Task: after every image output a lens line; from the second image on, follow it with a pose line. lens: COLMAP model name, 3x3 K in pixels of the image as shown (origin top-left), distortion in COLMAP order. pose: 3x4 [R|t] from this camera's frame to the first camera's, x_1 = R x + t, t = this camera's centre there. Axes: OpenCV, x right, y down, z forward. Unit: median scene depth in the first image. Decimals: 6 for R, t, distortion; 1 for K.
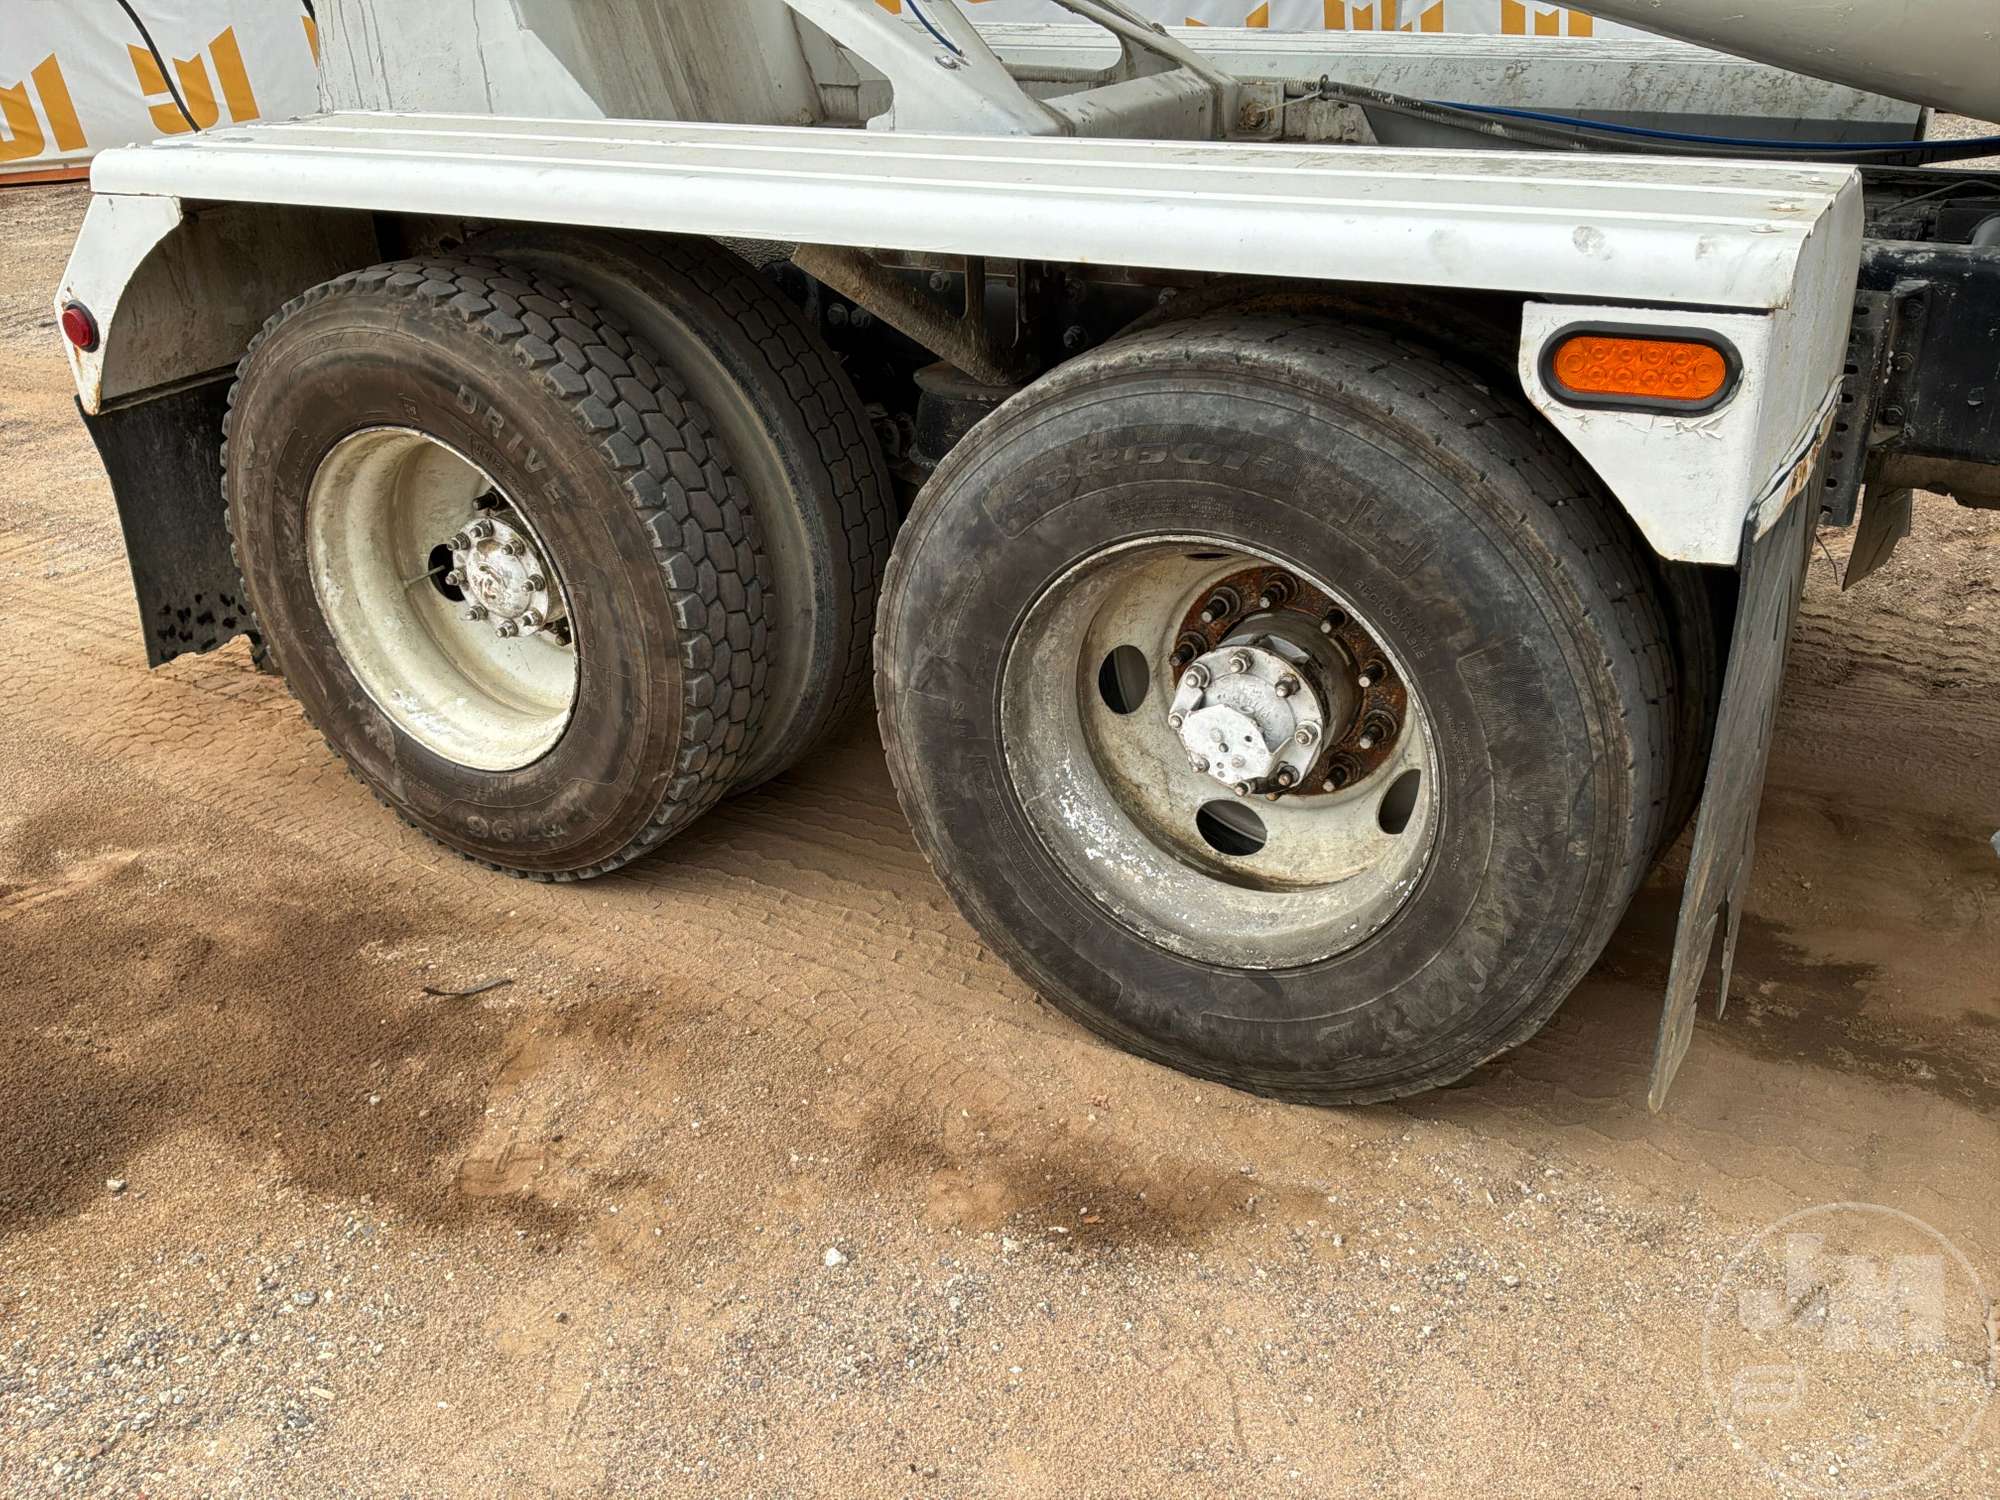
lens RADIAL K [[1666.9, 0, 997.3], [0, 1666.9, 747.7], [0, 0, 1]] dist [0.092825, -0.173743]
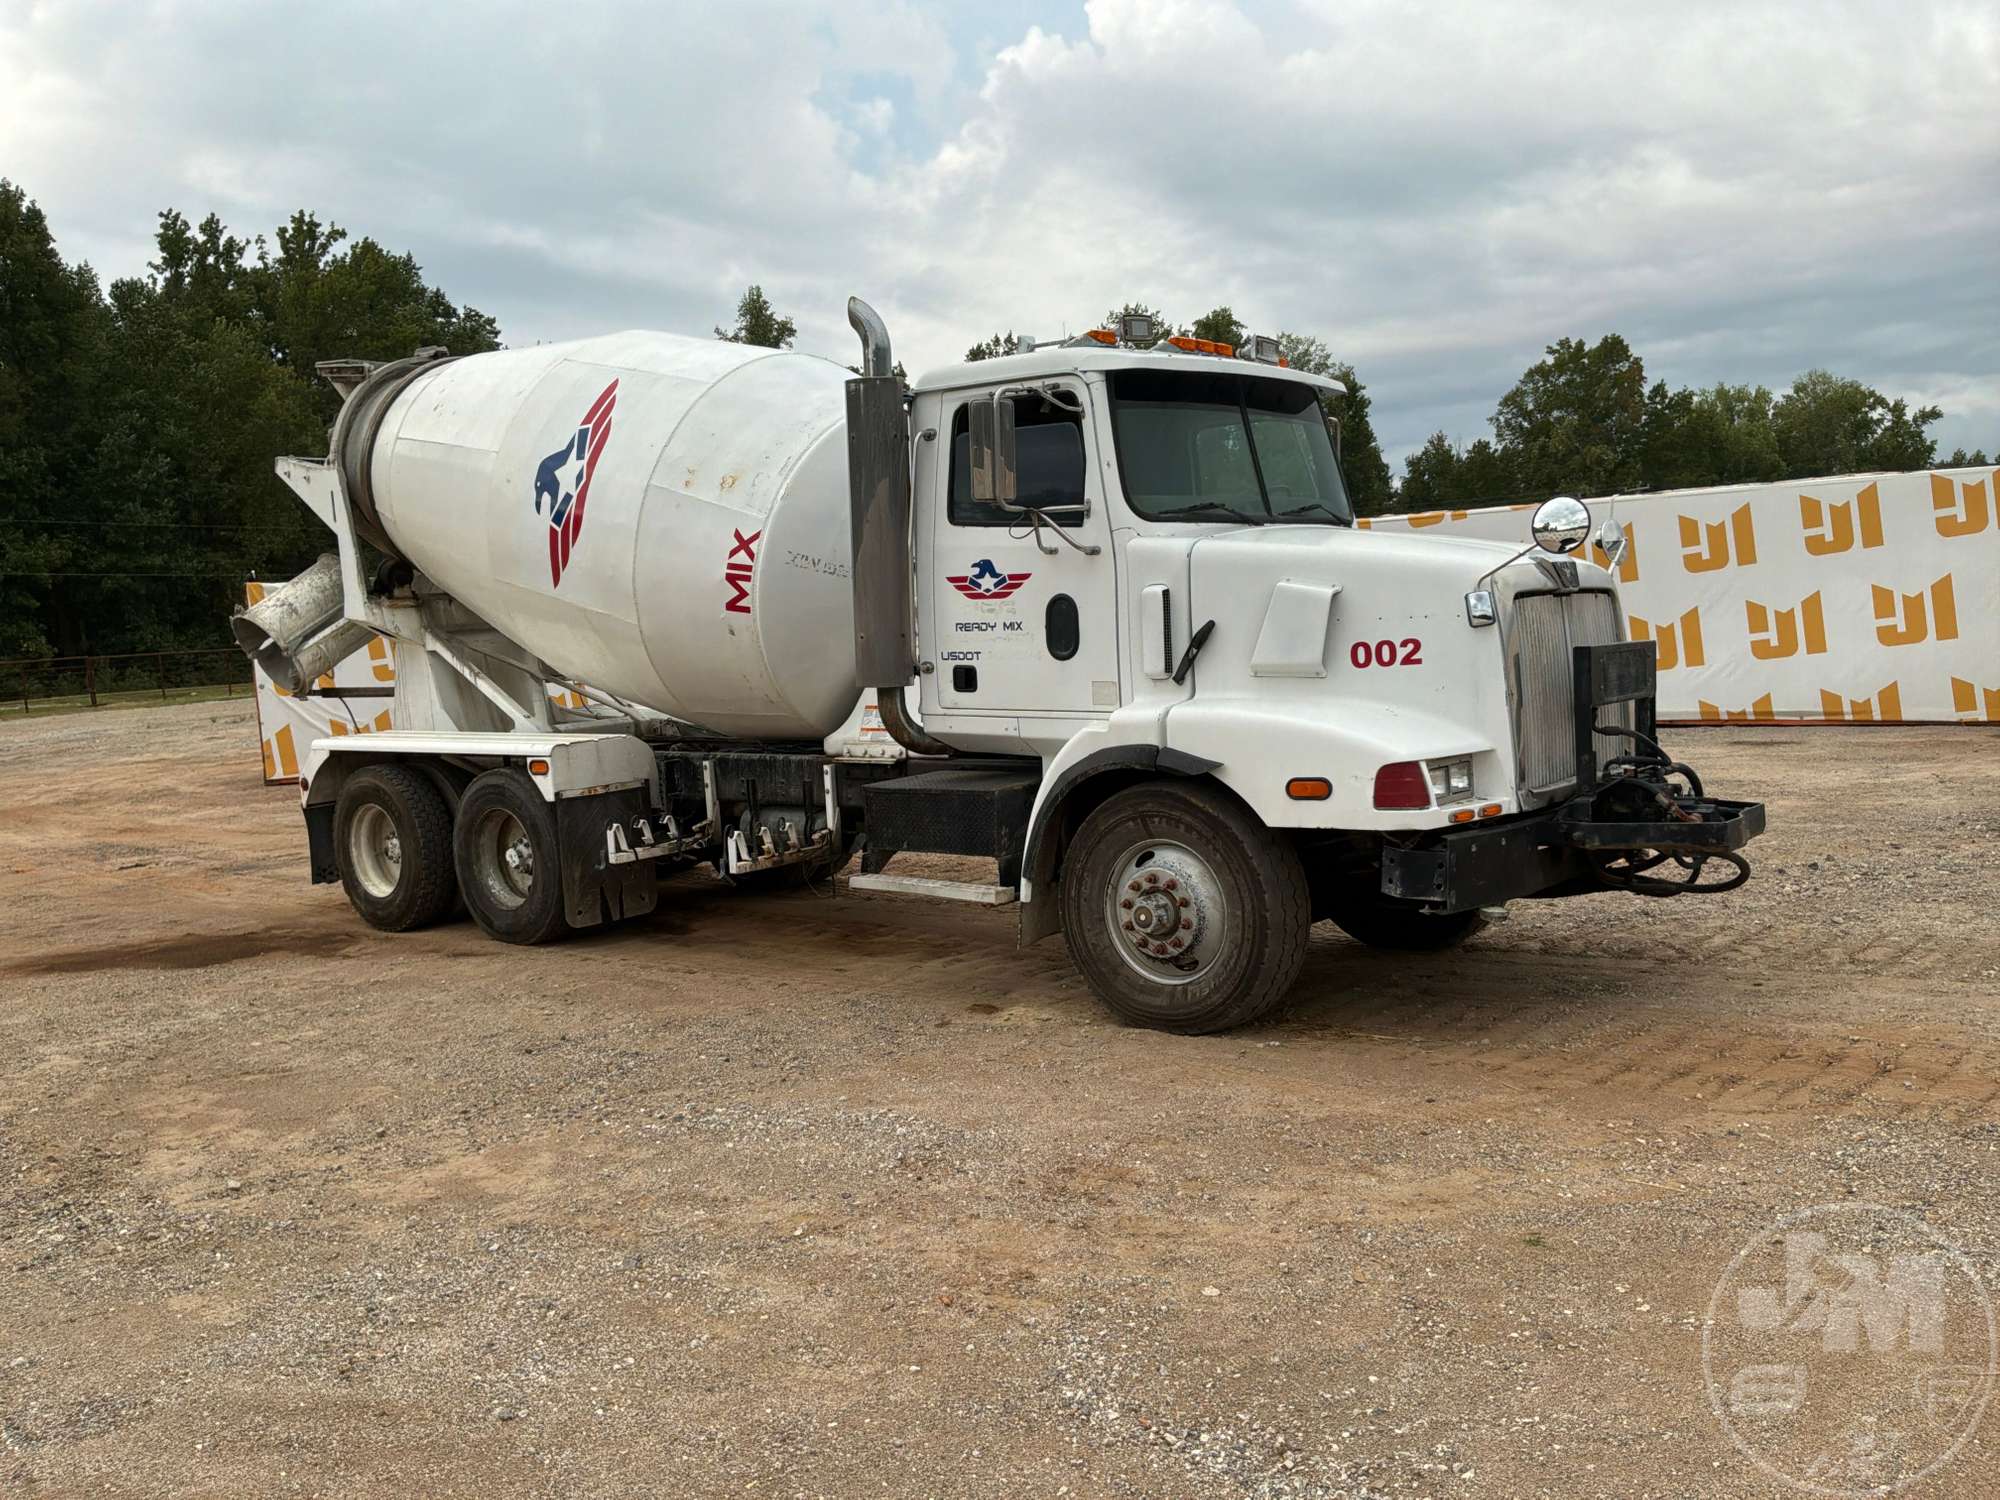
lens RADIAL K [[1666.9, 0, 997.4], [0, 1666.9, 752.3], [0, 0, 1]] dist [0.092825, -0.173743]
pose [[0.985063, -0.010882, -0.171851, 1.622176], [-0.049882, 0.937177, -0.345269, 0.902558], [0.164812, 0.348684, 0.922636, -2.234512]]
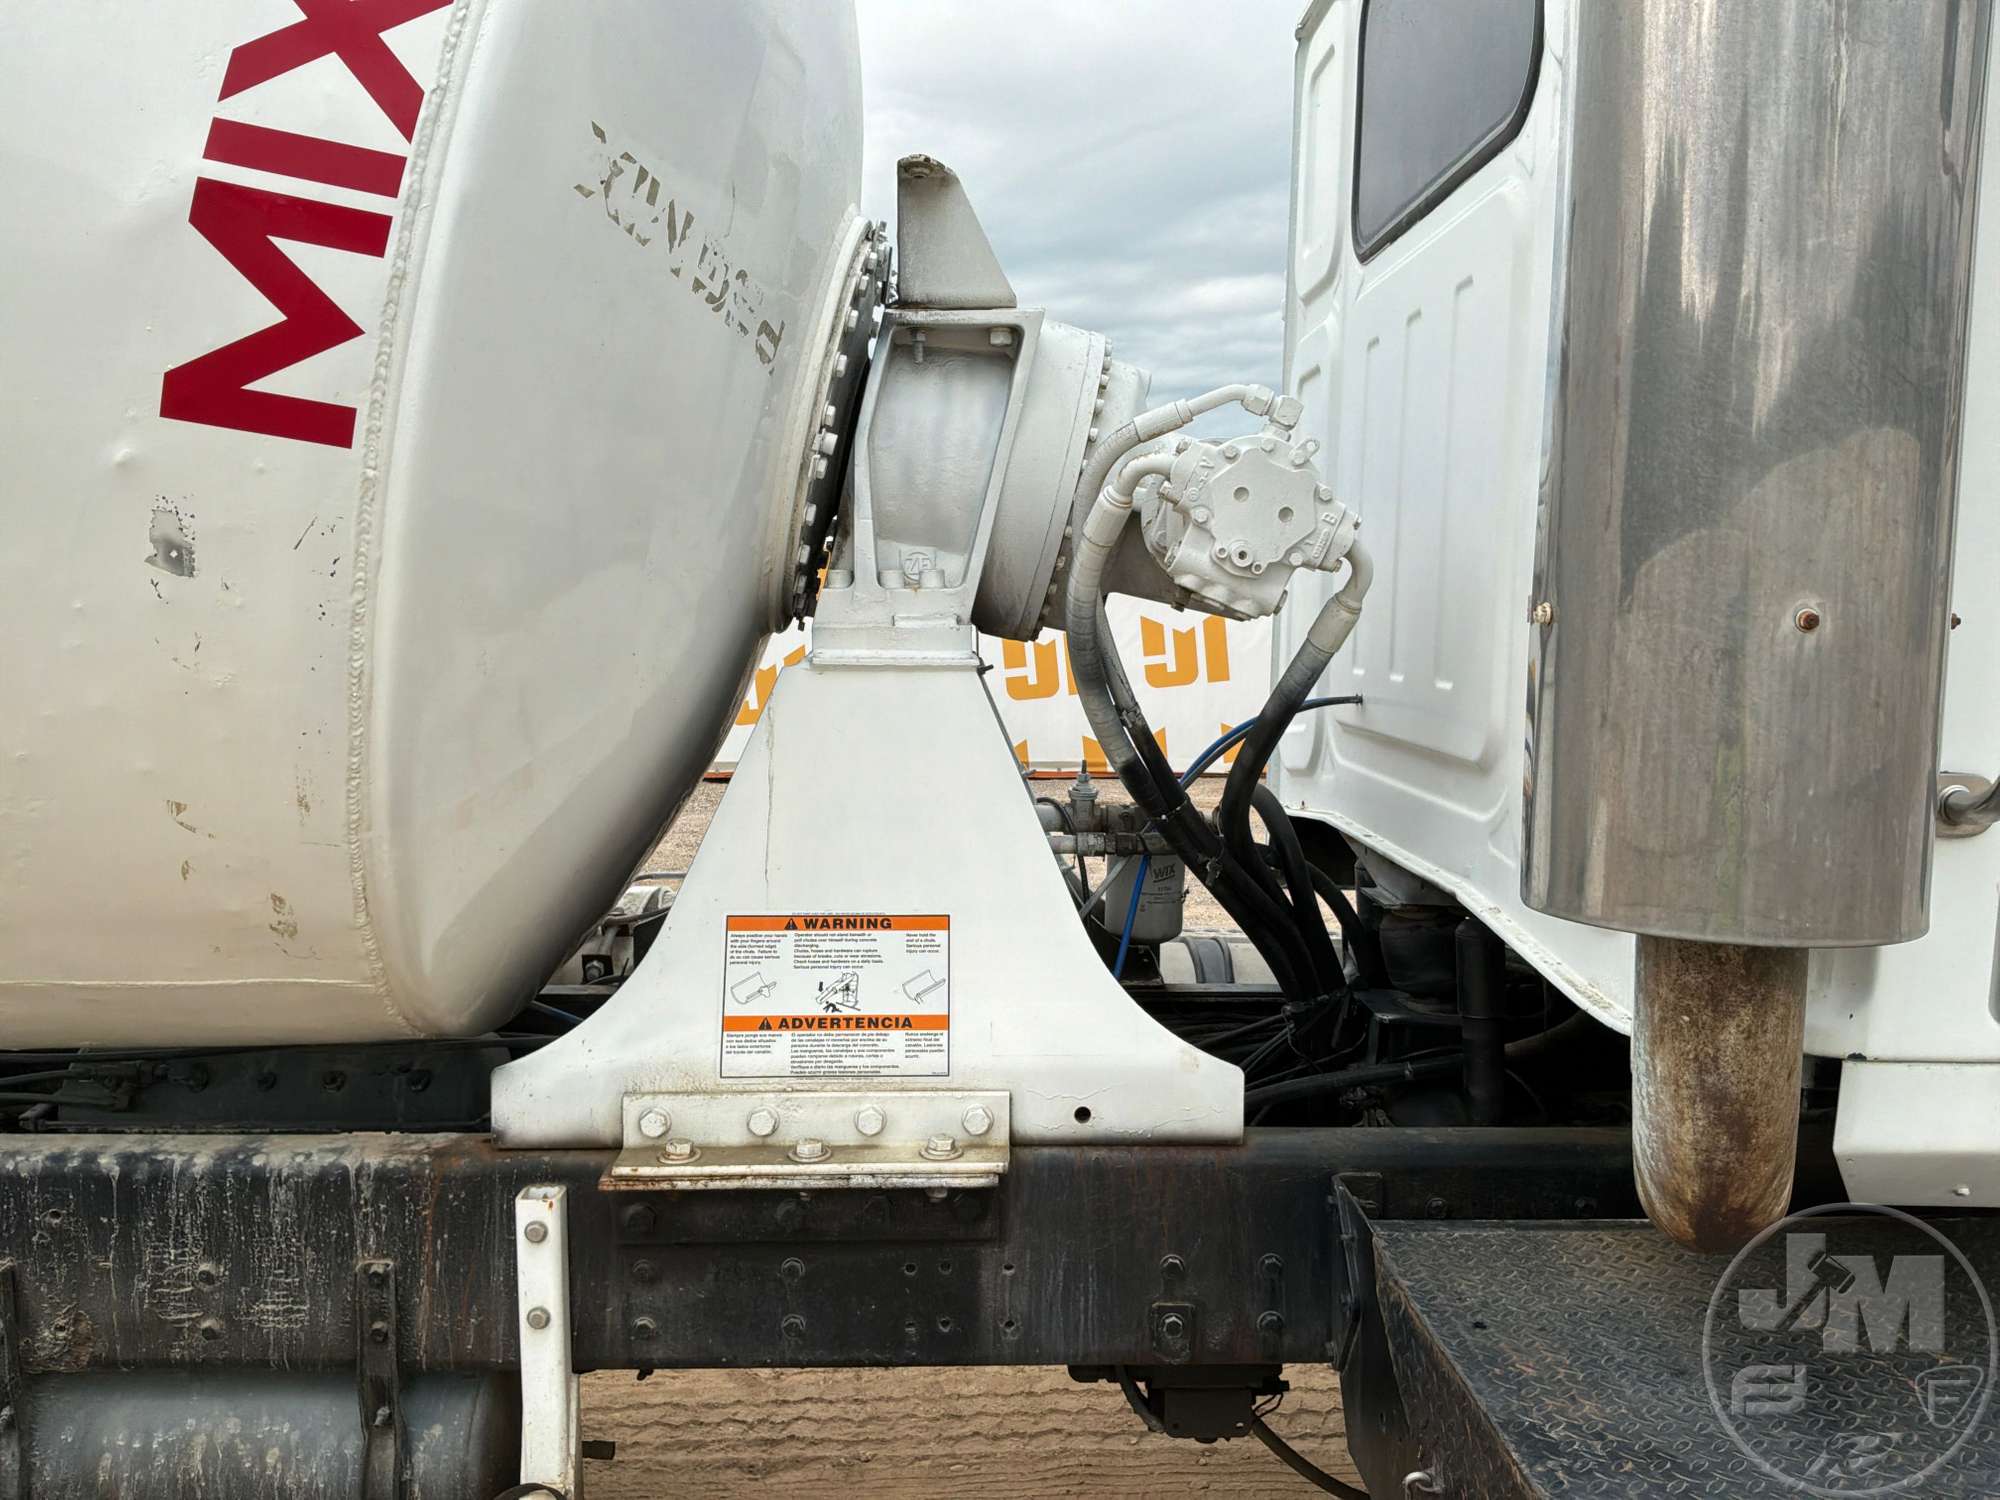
lens RADIAL K [[1666.9, 0, 989.8], [0, 1666.9, 749.3], [0, 0, 1]] dist [0.092825, -0.173743]
pose [[0.849941, -0.022574, 0.526393, 0.592341], [0.210158, 0.930688, -0.299420, -0.042635], [-0.483149, 0.365116, 0.795775, -0.146372]]
